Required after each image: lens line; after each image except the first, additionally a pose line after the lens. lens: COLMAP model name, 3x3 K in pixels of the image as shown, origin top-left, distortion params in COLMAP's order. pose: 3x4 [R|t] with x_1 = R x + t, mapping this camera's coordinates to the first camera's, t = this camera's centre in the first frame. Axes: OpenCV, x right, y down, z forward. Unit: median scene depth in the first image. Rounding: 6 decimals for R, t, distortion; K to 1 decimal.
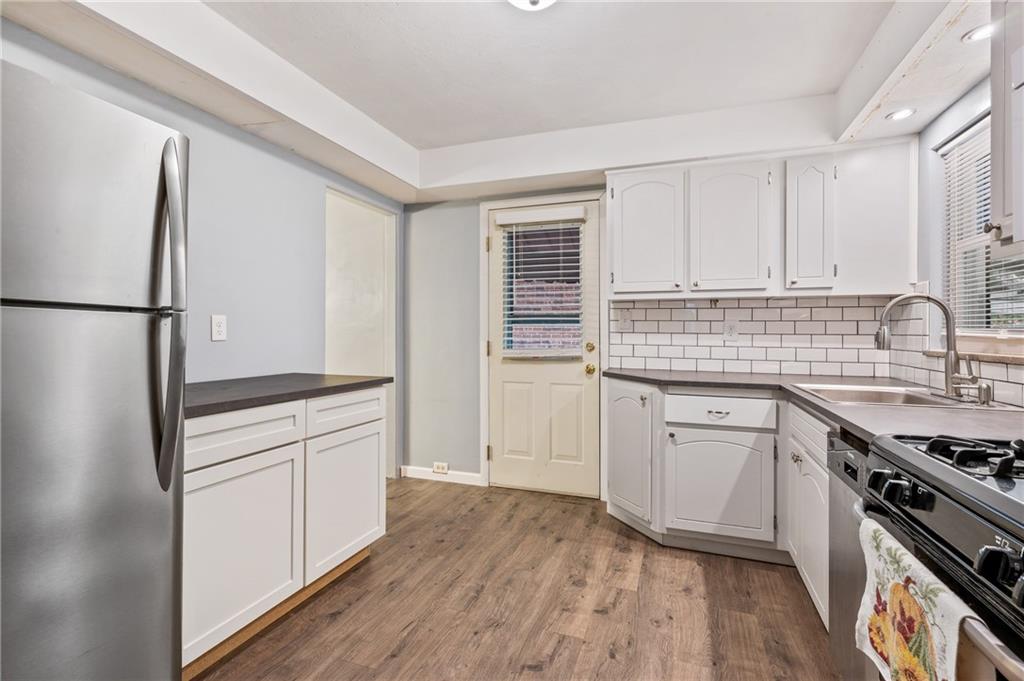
lens RADIAL K [[461.9, 0, 516.8], [0, 461.9, 330.3], [0, 0, 1]] dist [0.000281, -0.000586]
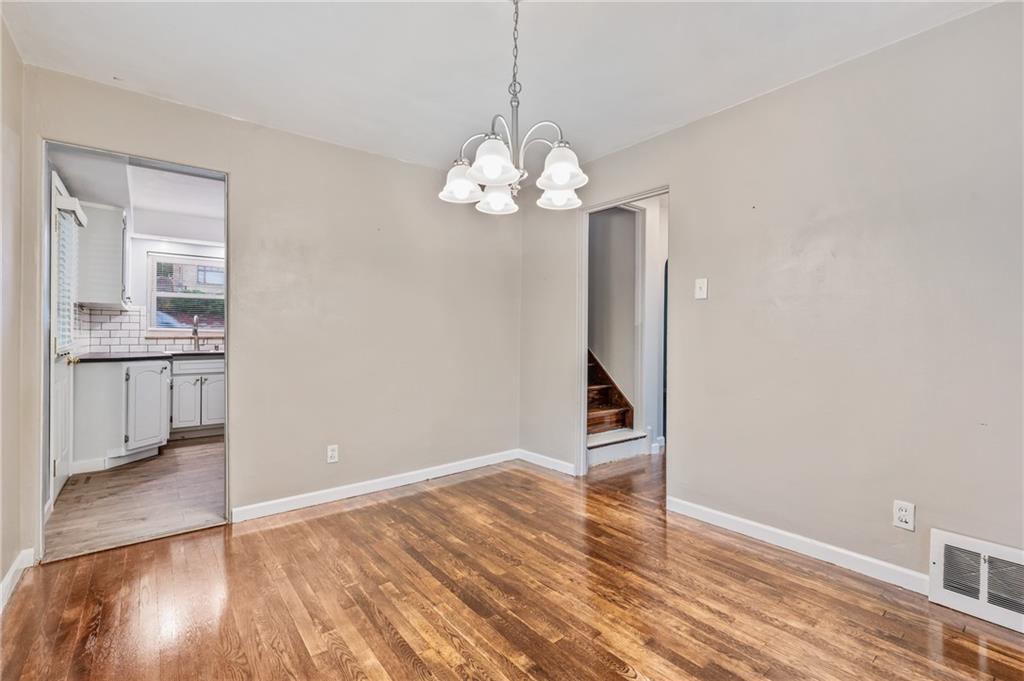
lens RADIAL K [[461.9, 0, 515.4], [0, 461.9, 336.0], [0, 0, 1]] dist [0.000281, -0.000586]
pose [[-0.847376, -0.004451, 0.530974, -1.619399], [-0.007668, 0.999963, -0.003853, 0.028053], [-0.530937, -0.007336, -0.847379, 1.682888]]
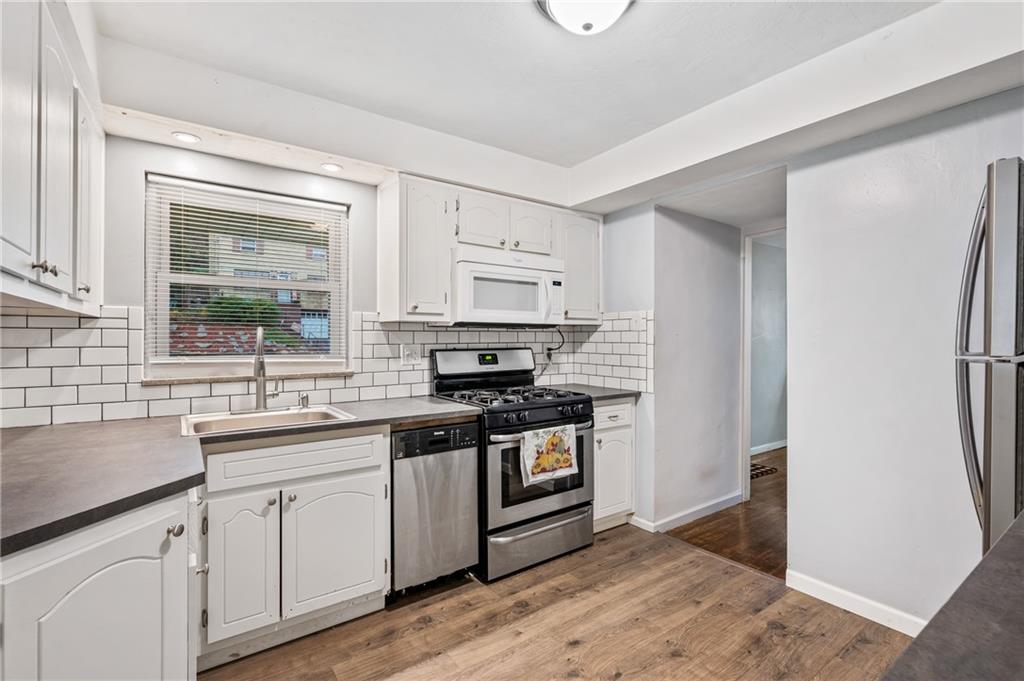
lens RADIAL K [[461.9, 0, 511.5], [0, 461.9, 340.6], [0, 0, 1]] dist [0.000281, -0.000586]
pose [[-0.814912, -0.003216, 0.579576, -0.236875], [-0.003014, 0.999995, 0.001312, -0.035786], [-0.579577, -0.000677, -0.814917, 1.138993]]
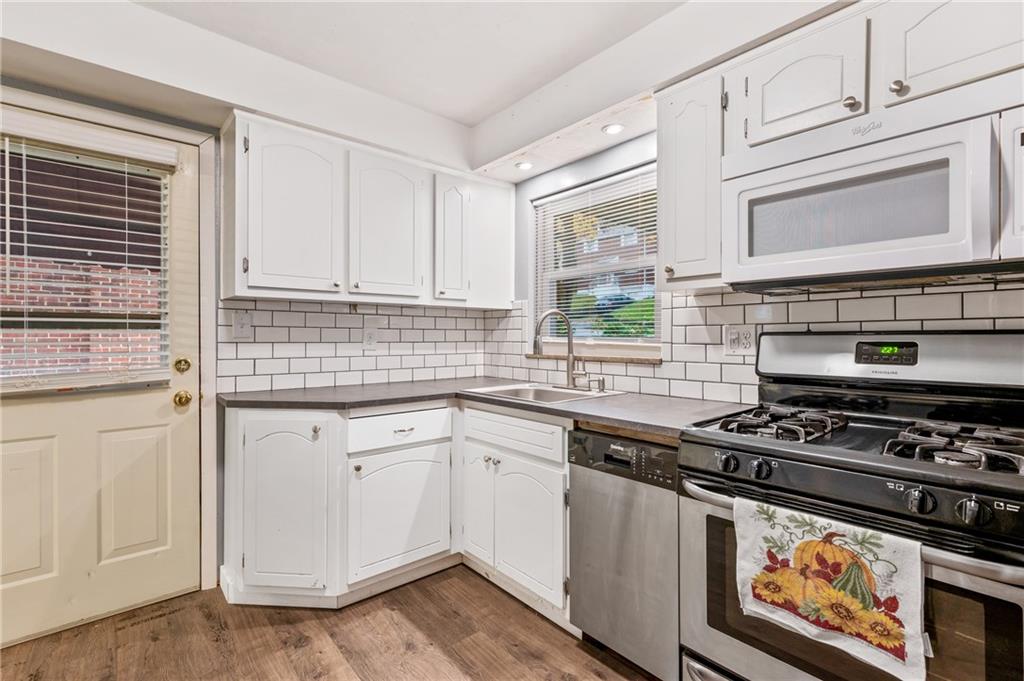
lens RADIAL K [[461.9, 0, 513.3], [0, 461.9, 333.9], [0, 0, 1]] dist [0.000281, -0.000586]
pose [[0.499176, -0.000069, 0.866501, -0.219267], [0.000308, 1.000000, -0.000097, -0.010414], [-0.866501, 0.000315, 0.499176, 0.329304]]
